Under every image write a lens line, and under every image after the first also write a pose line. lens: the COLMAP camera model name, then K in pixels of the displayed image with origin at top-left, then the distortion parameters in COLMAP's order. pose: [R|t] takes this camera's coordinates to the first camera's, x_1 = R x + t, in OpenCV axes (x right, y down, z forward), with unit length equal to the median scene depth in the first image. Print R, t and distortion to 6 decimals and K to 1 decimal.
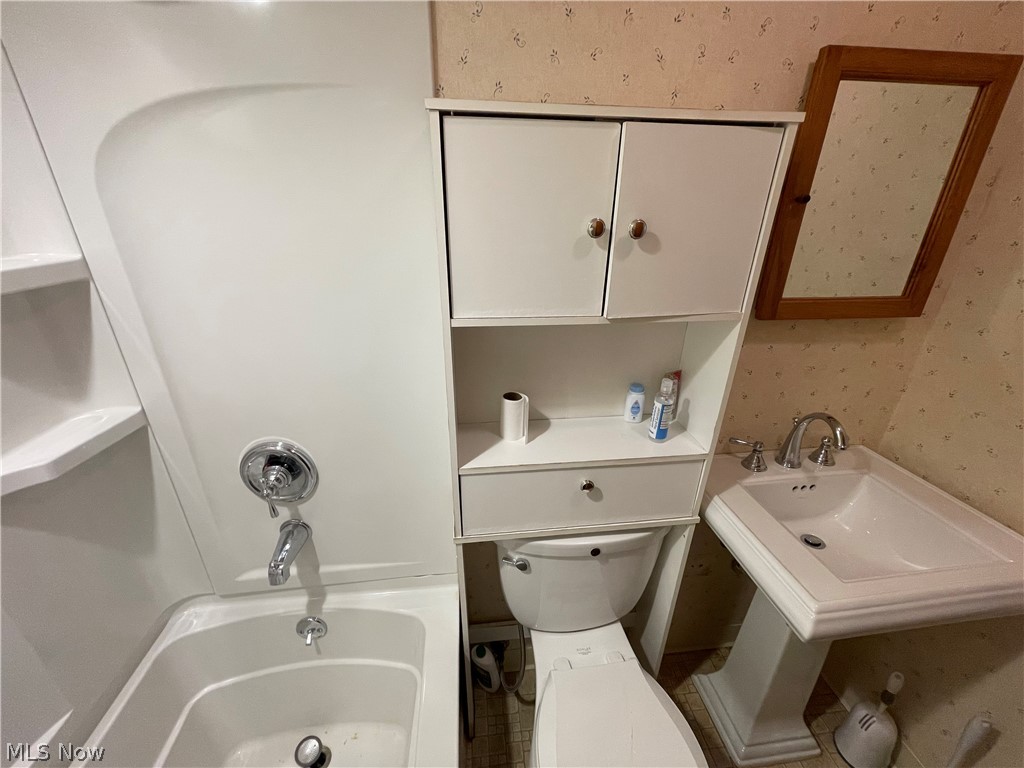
lens RADIAL K [[413.3, 0, 509.3], [0, 413.3, 382.0], [0, 0, 1]] dist [-0.013615, 0.000586]
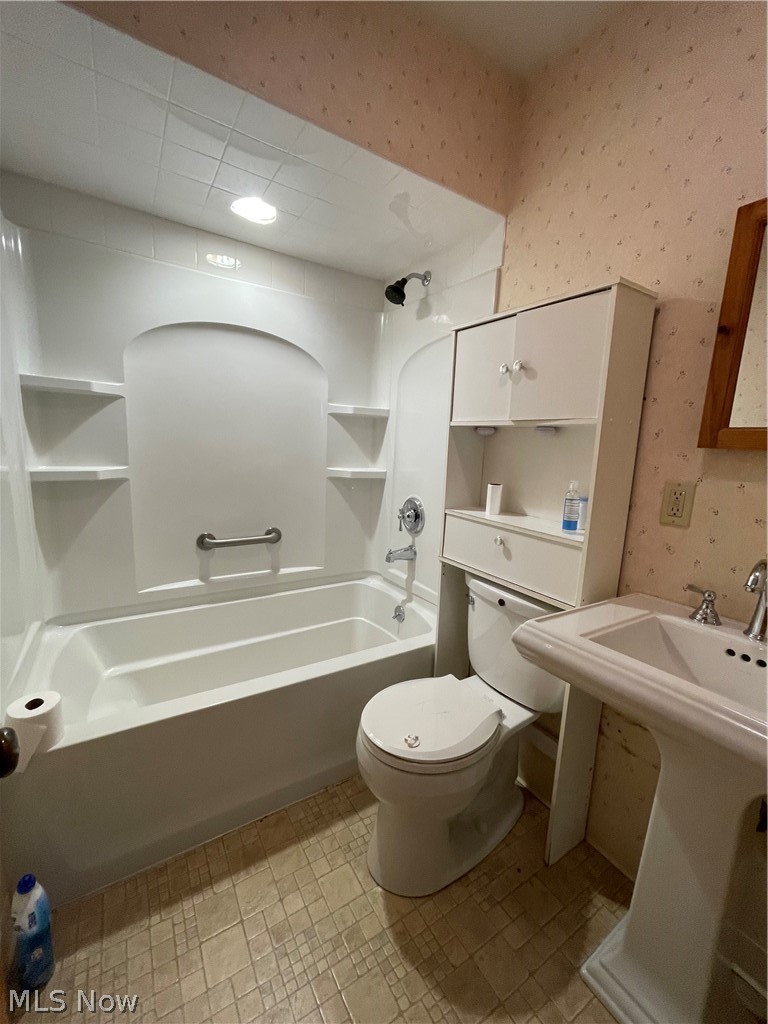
lens RADIAL K [[413.3, 0, 382.0], [0, 413.3, 513.8], [0, 0, 1]] dist [-0.013615, 0.000586]
pose [[0.435160, 0.168337, -0.884476, 1.261830], [-0.396686, 0.917725, -0.020503, 0.351259], [0.808255, 0.359781, 0.466134, -0.053268]]
